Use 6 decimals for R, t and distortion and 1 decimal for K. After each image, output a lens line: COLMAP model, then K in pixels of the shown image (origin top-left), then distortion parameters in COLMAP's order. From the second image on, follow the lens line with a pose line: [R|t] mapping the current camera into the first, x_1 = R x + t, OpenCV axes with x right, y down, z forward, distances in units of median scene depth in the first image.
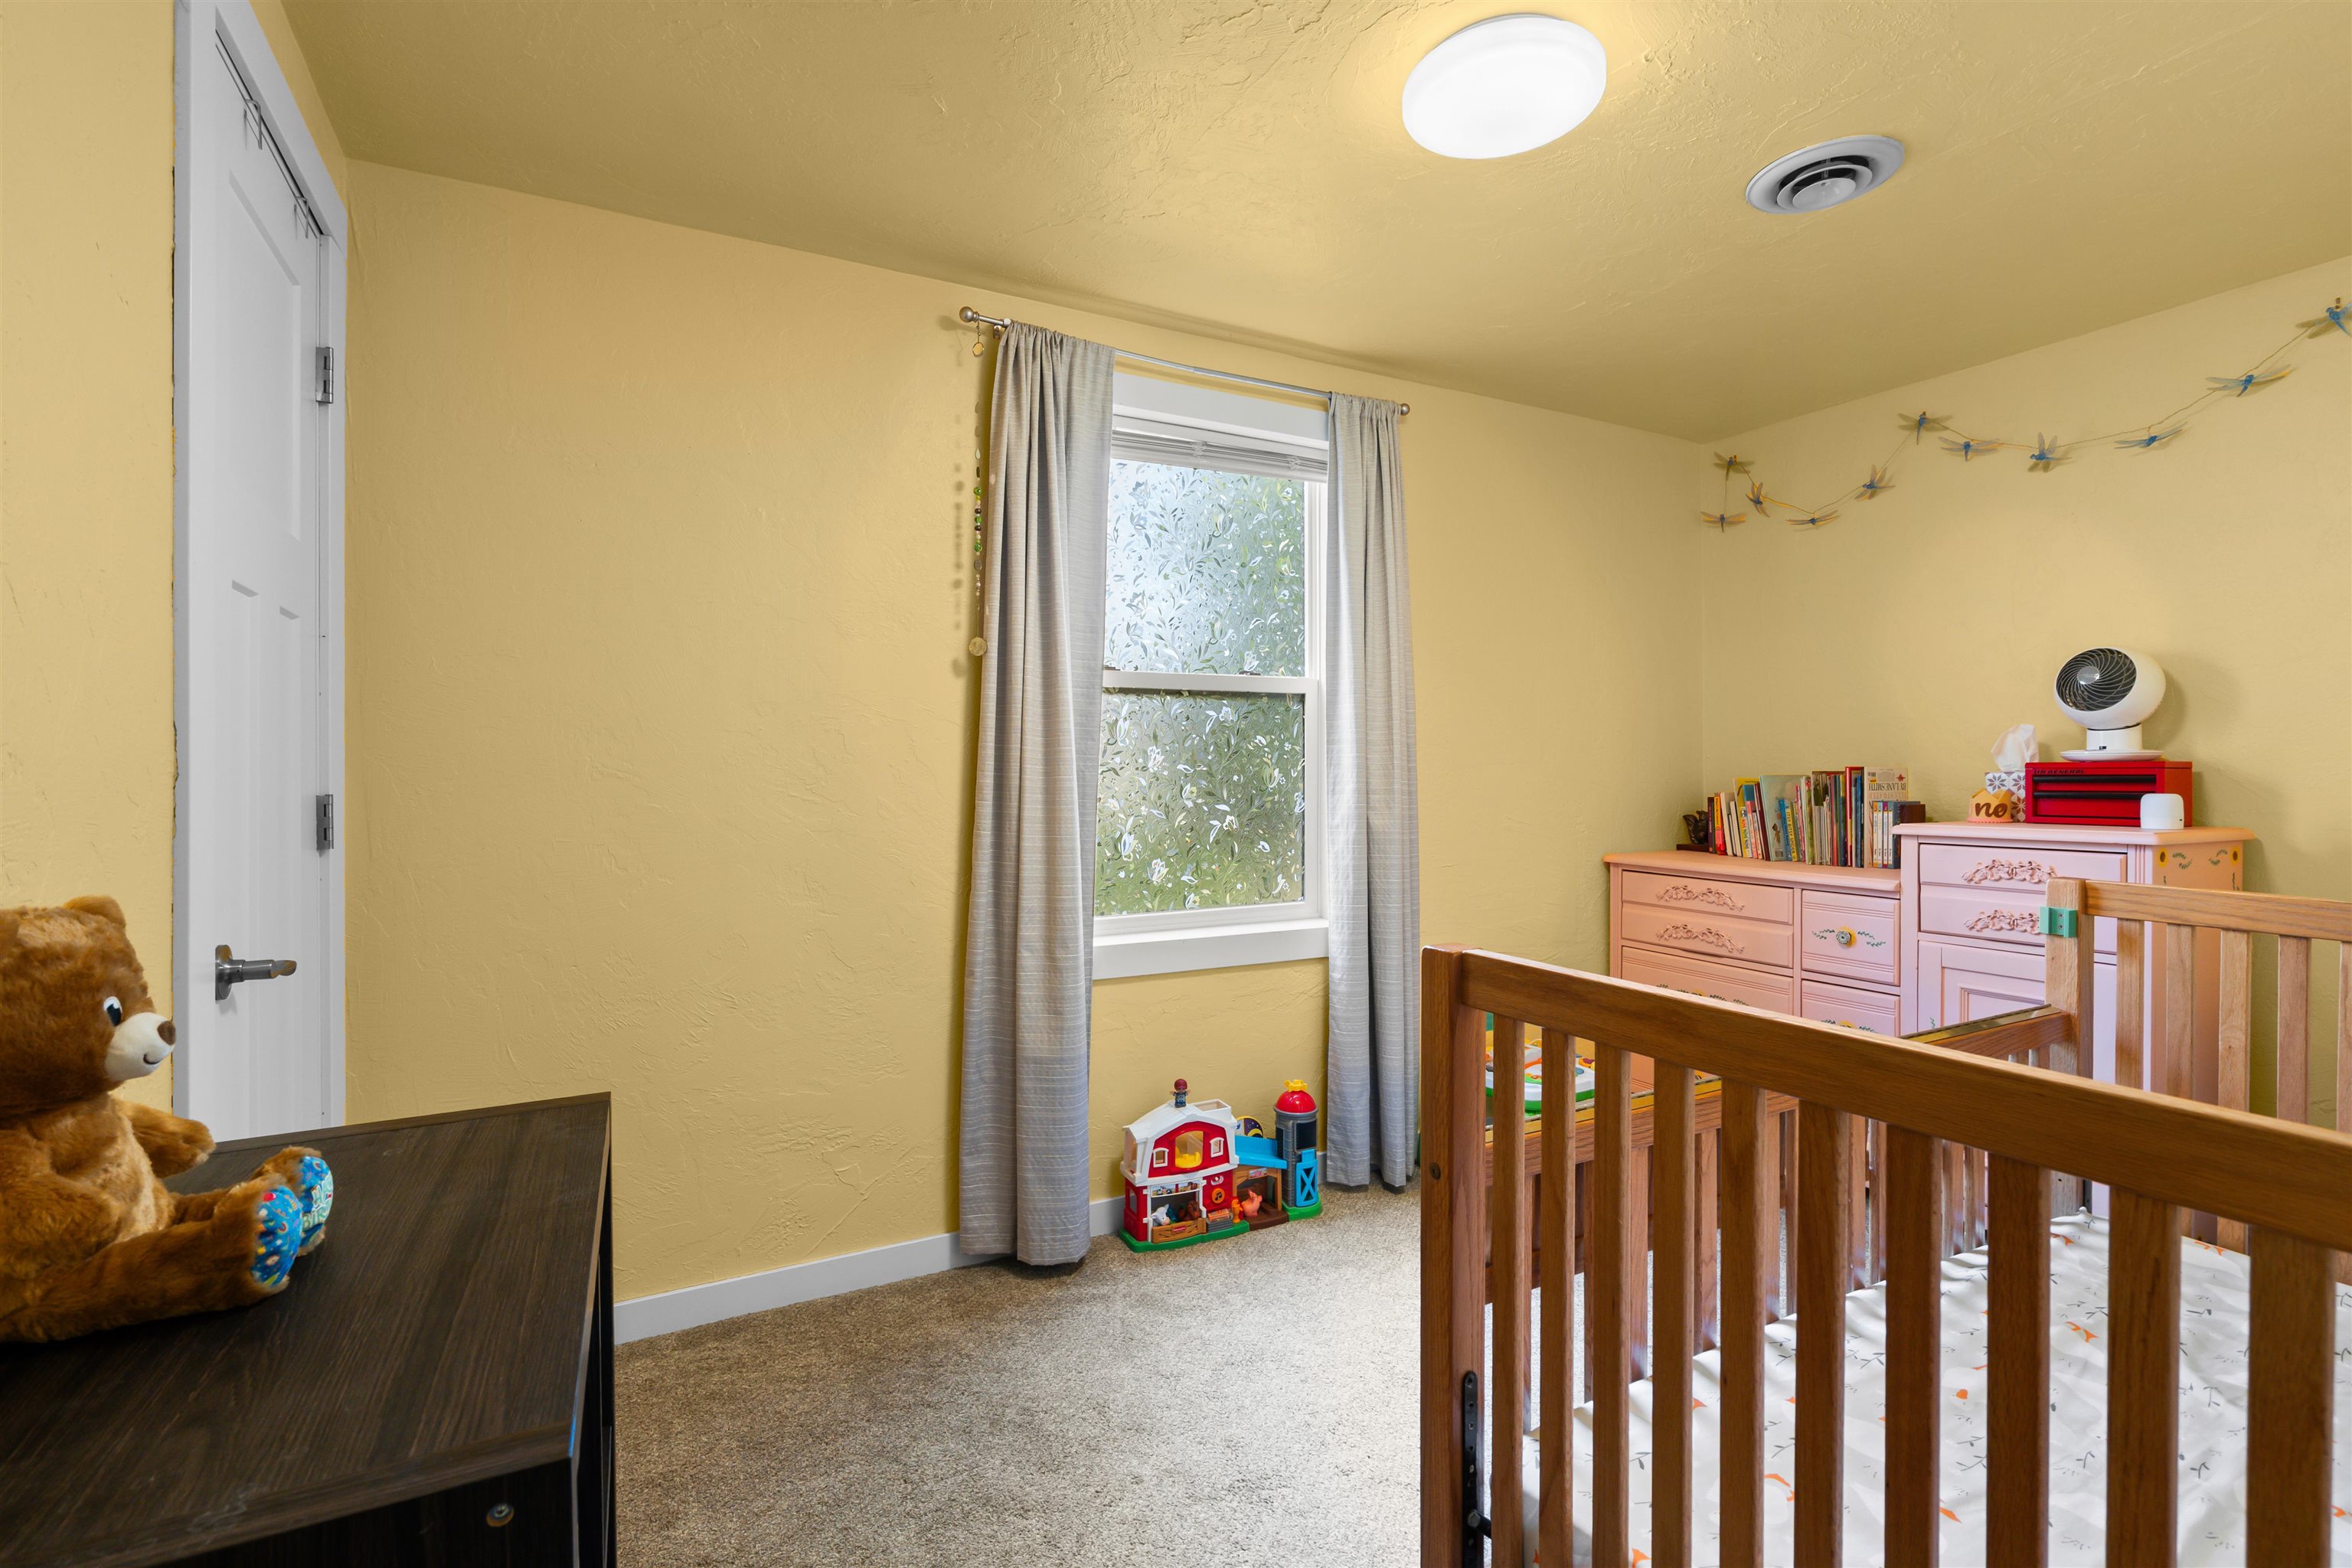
lens RADIAL K [[1082.3, 0, 1223.6], [0, 1082.3, 780.0], [0, 0, 1]] dist [0.001495, 0.000368]
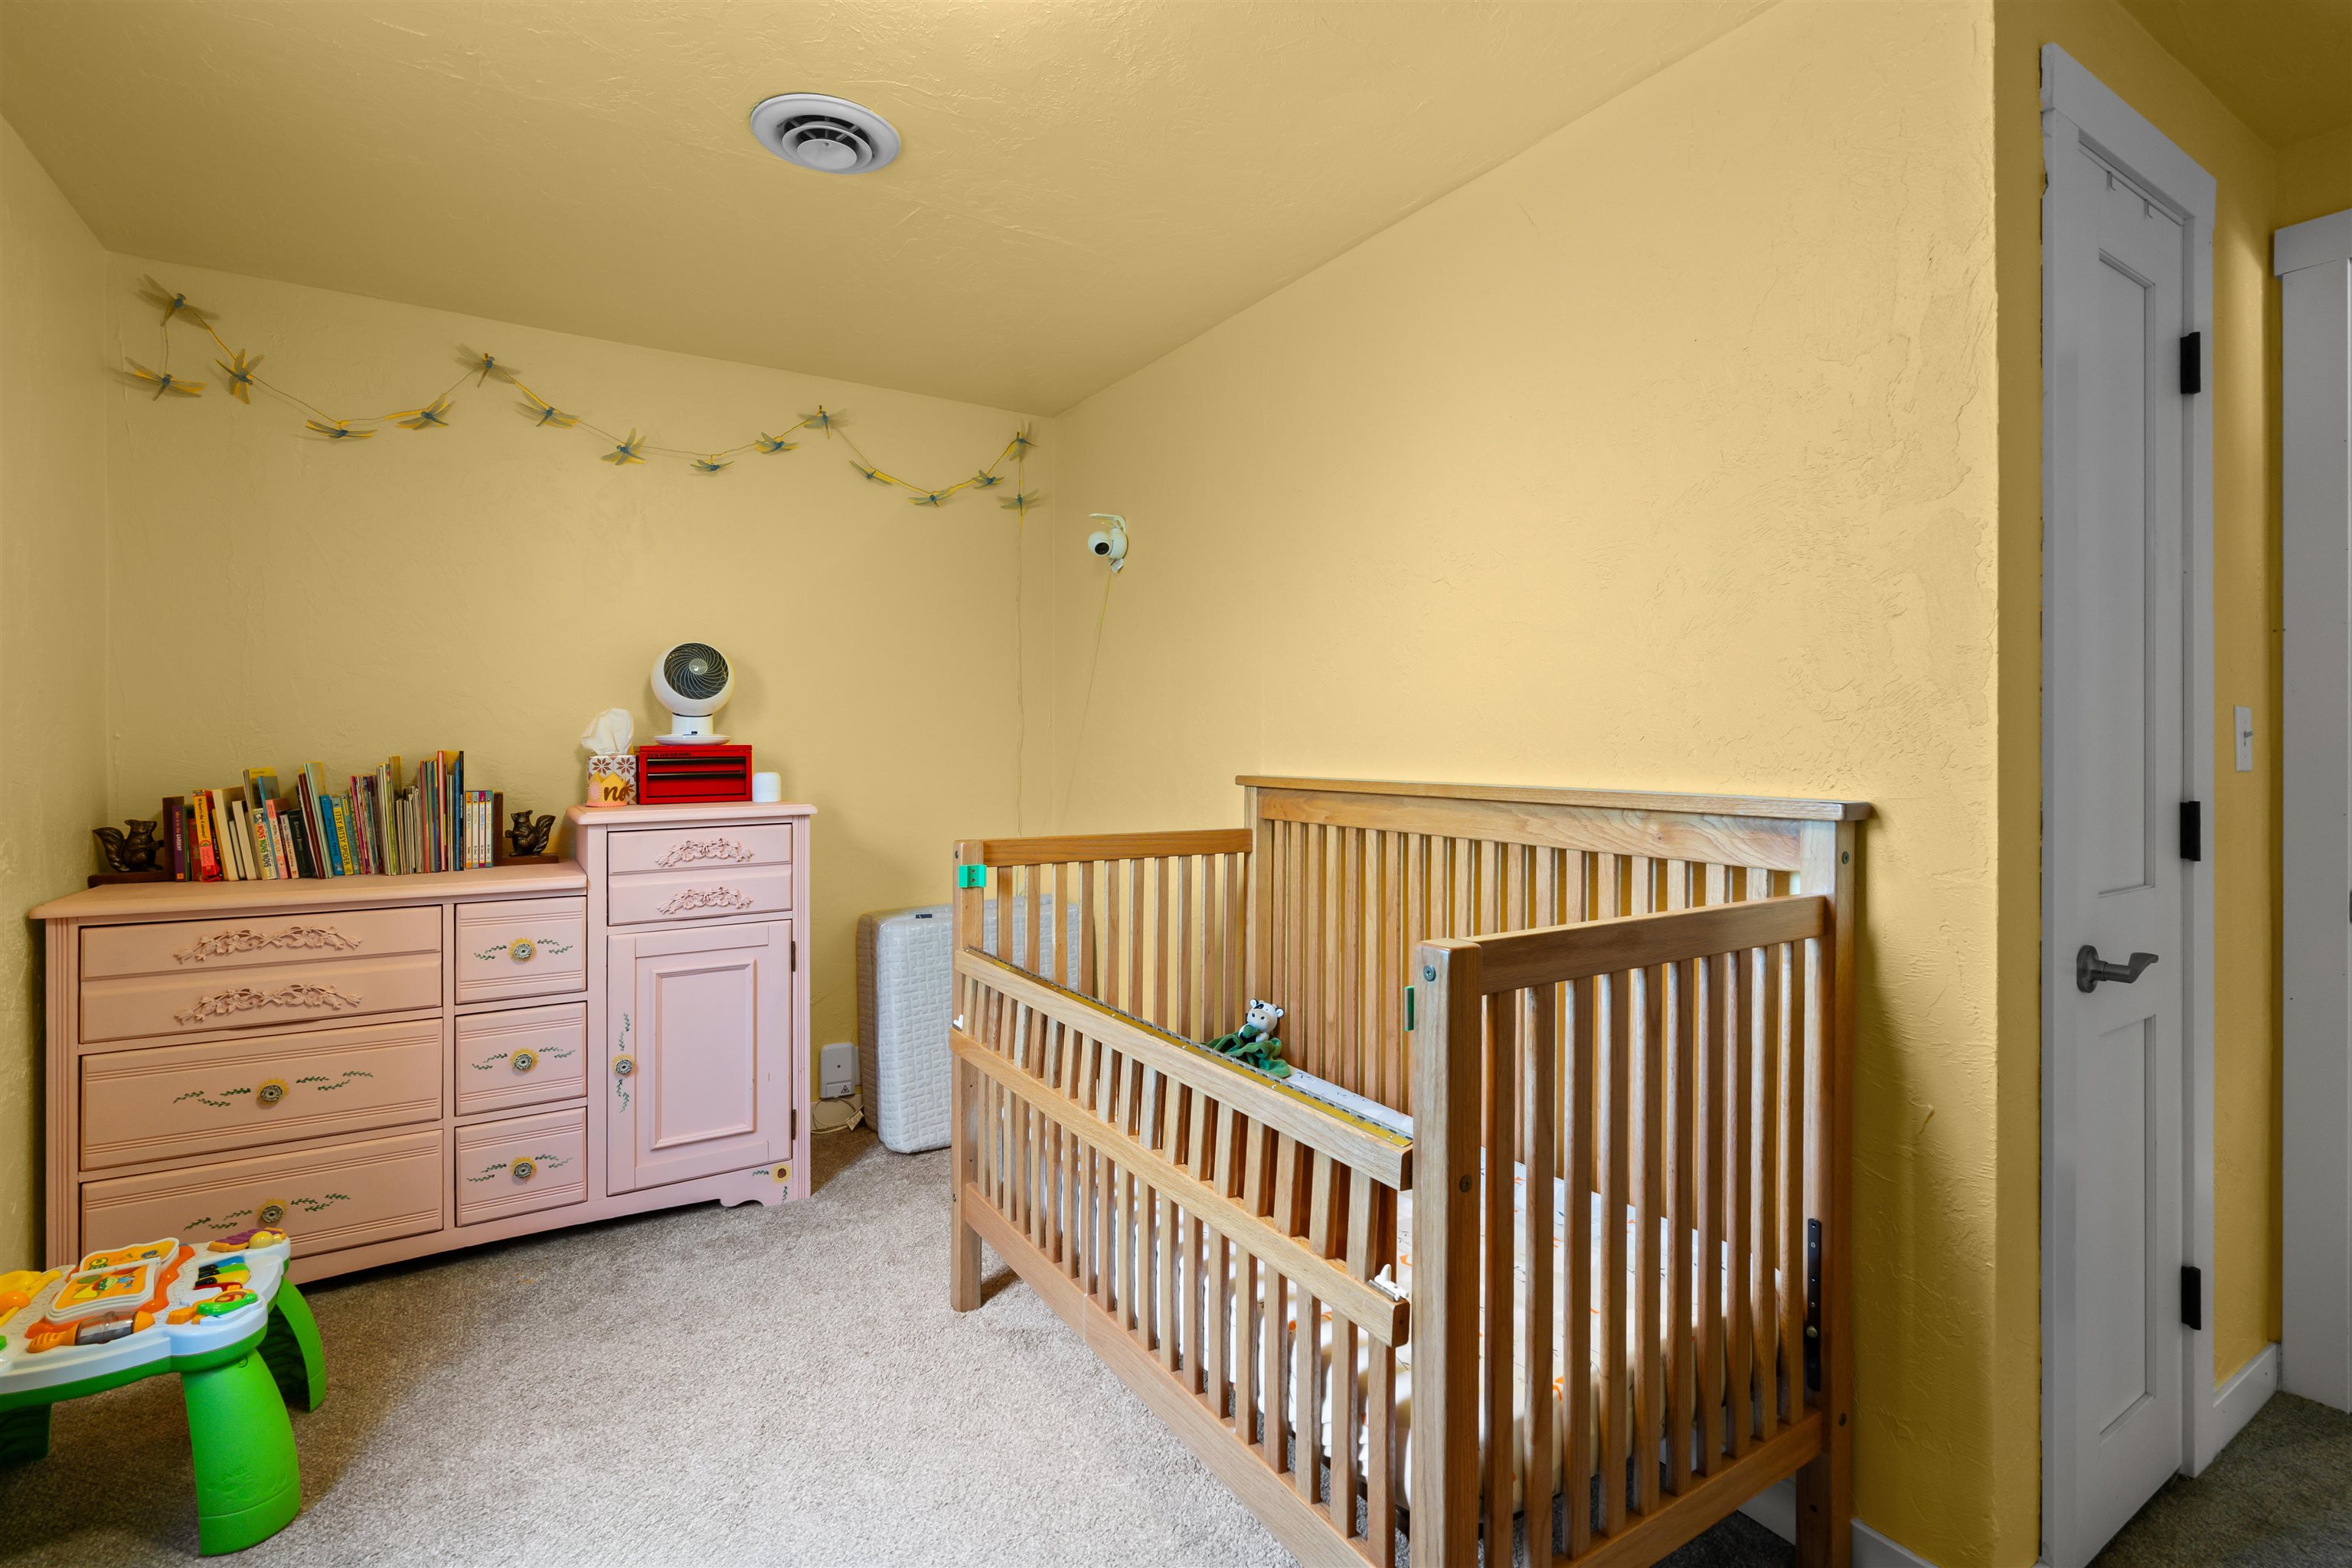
lens RADIAL K [[1079.6, 0, 1164.2], [0, 1079.6, 765.0], [0, 0, 1]] dist [0.001076, 0.000470]
pose [[-0.029123, -0.021805, 0.999338, -0.282787], [0.014197, 0.999652, 0.022226, -0.012999], [-0.999475, 0.014835, -0.028803, 0.497455]]
